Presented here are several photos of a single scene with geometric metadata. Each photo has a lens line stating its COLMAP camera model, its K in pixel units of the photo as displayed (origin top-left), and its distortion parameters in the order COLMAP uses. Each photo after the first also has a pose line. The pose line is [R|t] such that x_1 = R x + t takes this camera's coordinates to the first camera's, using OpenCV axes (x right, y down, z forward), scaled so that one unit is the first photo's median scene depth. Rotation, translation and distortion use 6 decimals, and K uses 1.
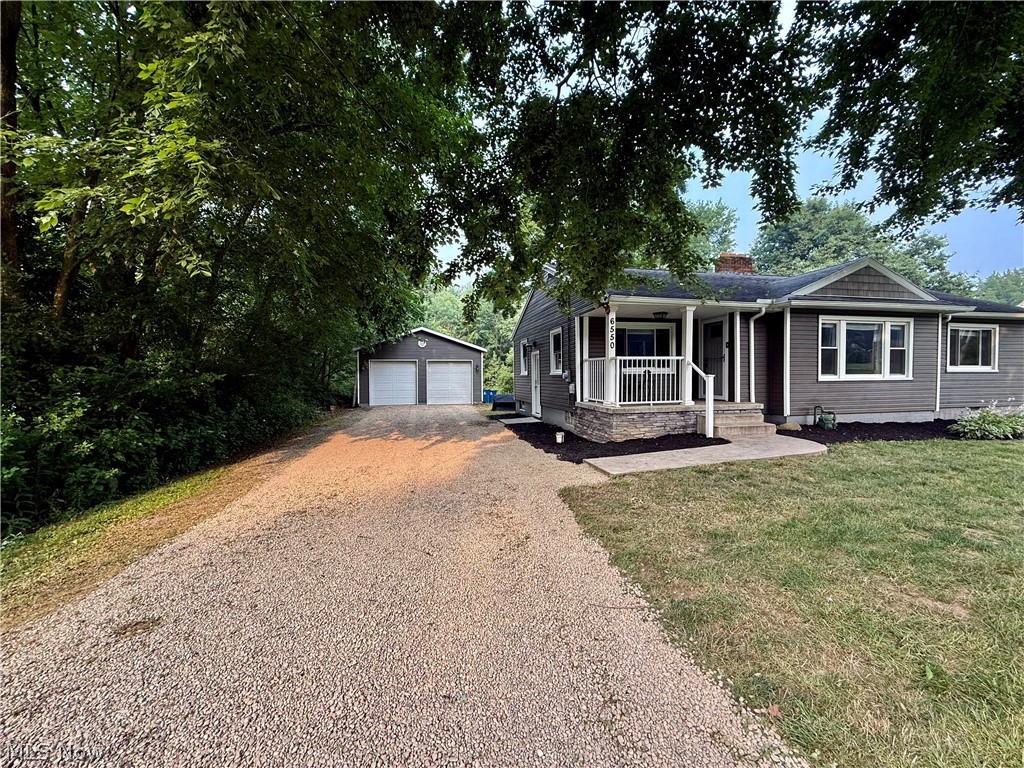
lens RADIAL K [[409.0, 0, 511.6], [0, 409.0, 383.7], [0, 0, 1]] dist [-0.004688, 0.000784]
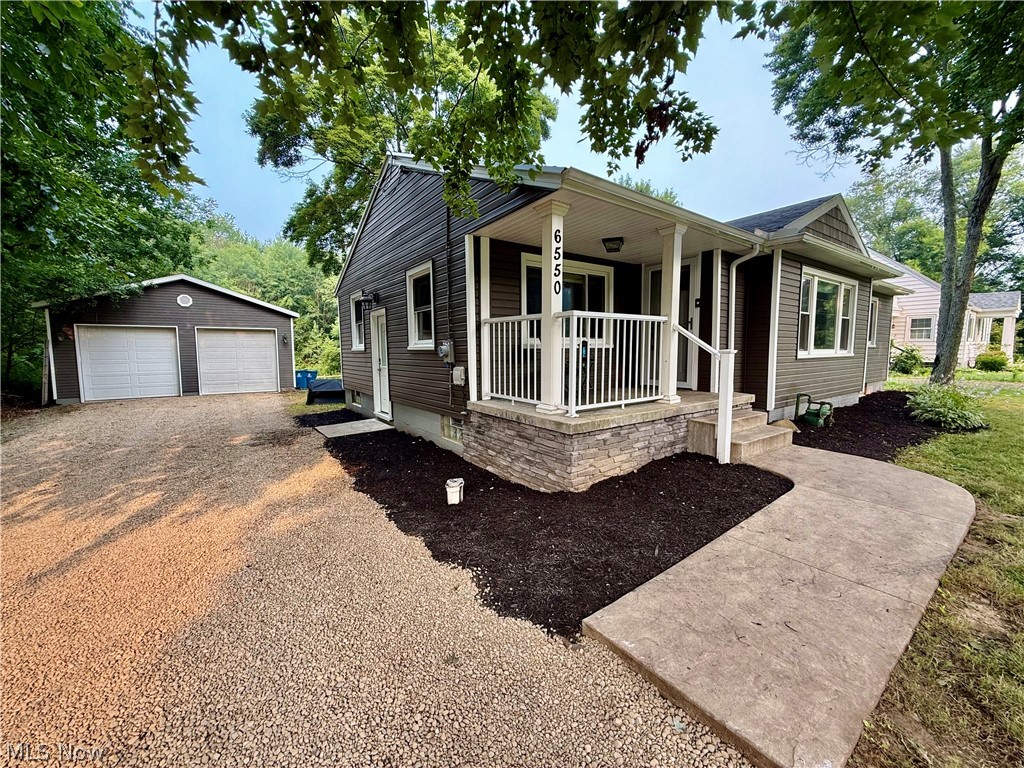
lens RADIAL K [[409.0, 0, 510.1], [0, 409.0, 384.9], [0, 0, 1]] dist [-0.004688, 0.000784]
pose [[0.923194, -0.032260, 0.382977, 0.005655], [0.007826, 0.997842, 0.065187, -0.009999], [-0.384254, -0.057183, 0.921455, 0.482894]]
